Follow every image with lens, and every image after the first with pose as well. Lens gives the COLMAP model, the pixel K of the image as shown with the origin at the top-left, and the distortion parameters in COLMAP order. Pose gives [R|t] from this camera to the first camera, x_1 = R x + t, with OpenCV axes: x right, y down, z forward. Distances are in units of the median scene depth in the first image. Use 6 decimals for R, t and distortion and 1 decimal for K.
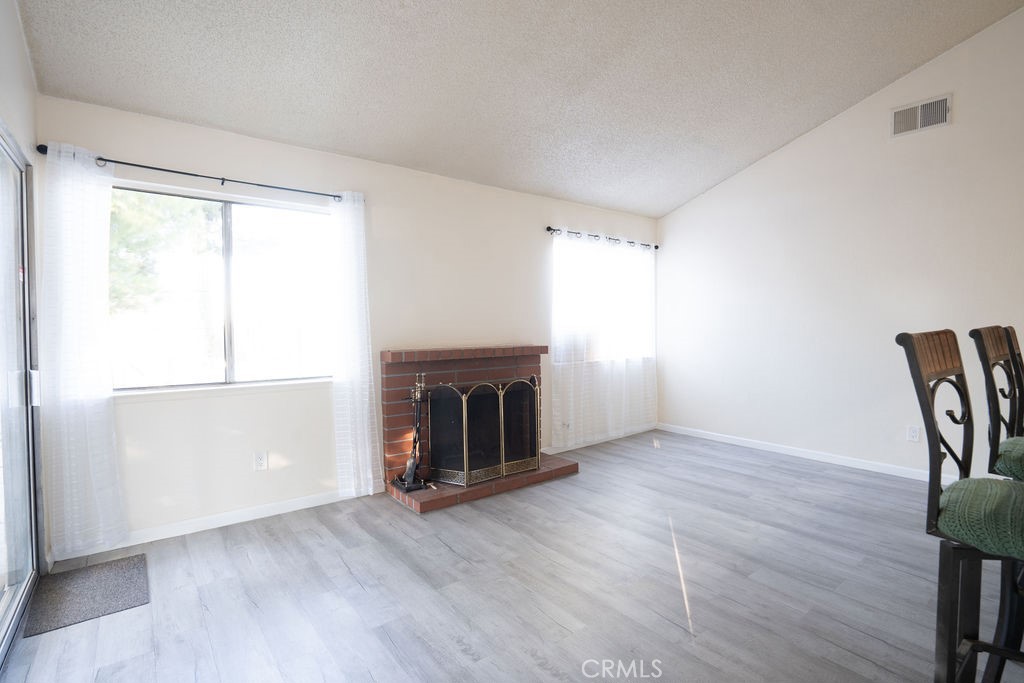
lens RADIAL K [[482.6, 0, 514.4], [0, 482.6, 340.0], [0, 0, 1]] dist [-0.057639, 0.022839]
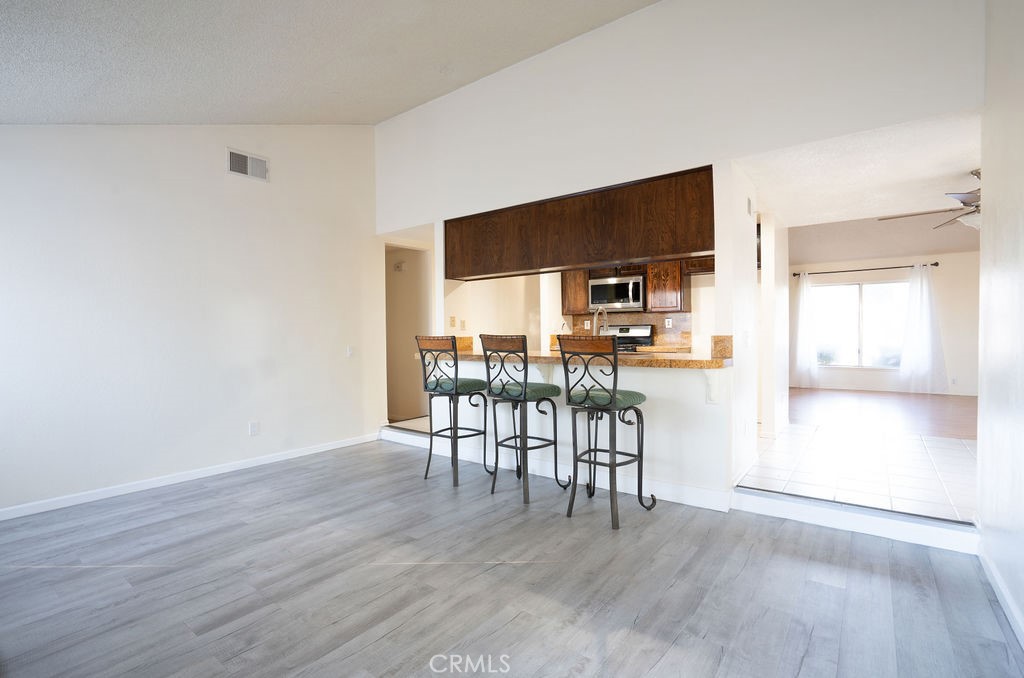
lens RADIAL K [[484.8, 0, 509.3], [0, 484.8, 343.0], [0, 0, 1]] dist [-0.056828, 0.020751]
pose [[-0.243185, -0.013039, 0.969892, -0.537957], [0.044714, 0.998696, 0.024637, -0.020578], [-0.968949, 0.049359, -0.242285, 0.723887]]
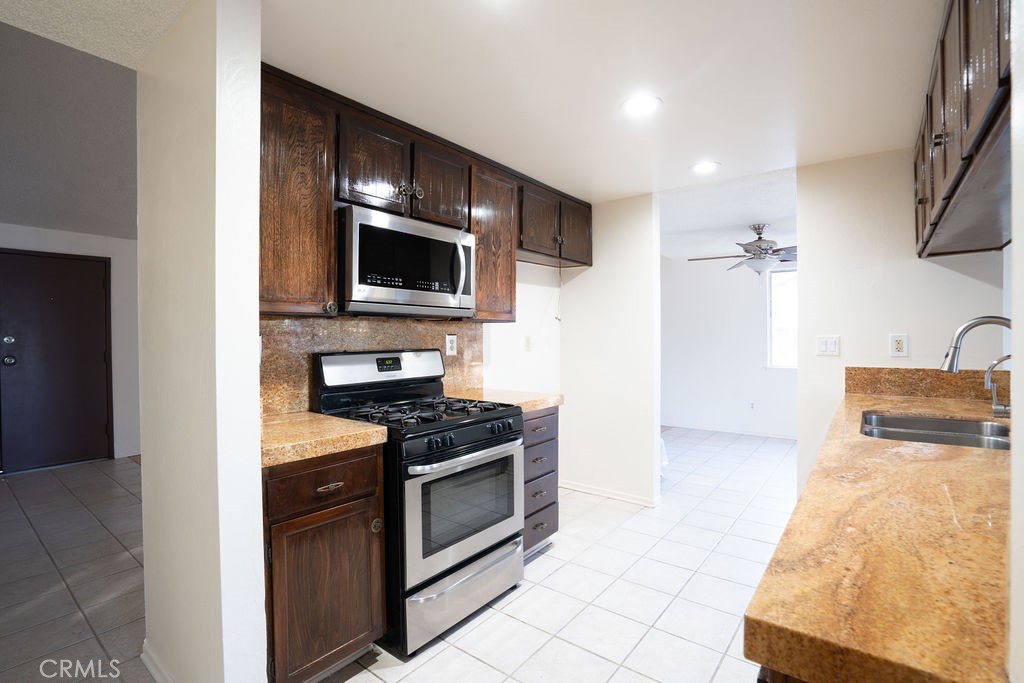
lens RADIAL K [[482.6, 0, 514.4], [0, 482.6, 340.0], [0, 0, 1]] dist [-0.057639, 0.022839]
pose [[-0.968081, 0.015350, -0.250169, 1.193753], [0.004841, 0.999082, 0.042567, -0.068573], [0.250593, 0.039997, -0.967266, 0.555566]]
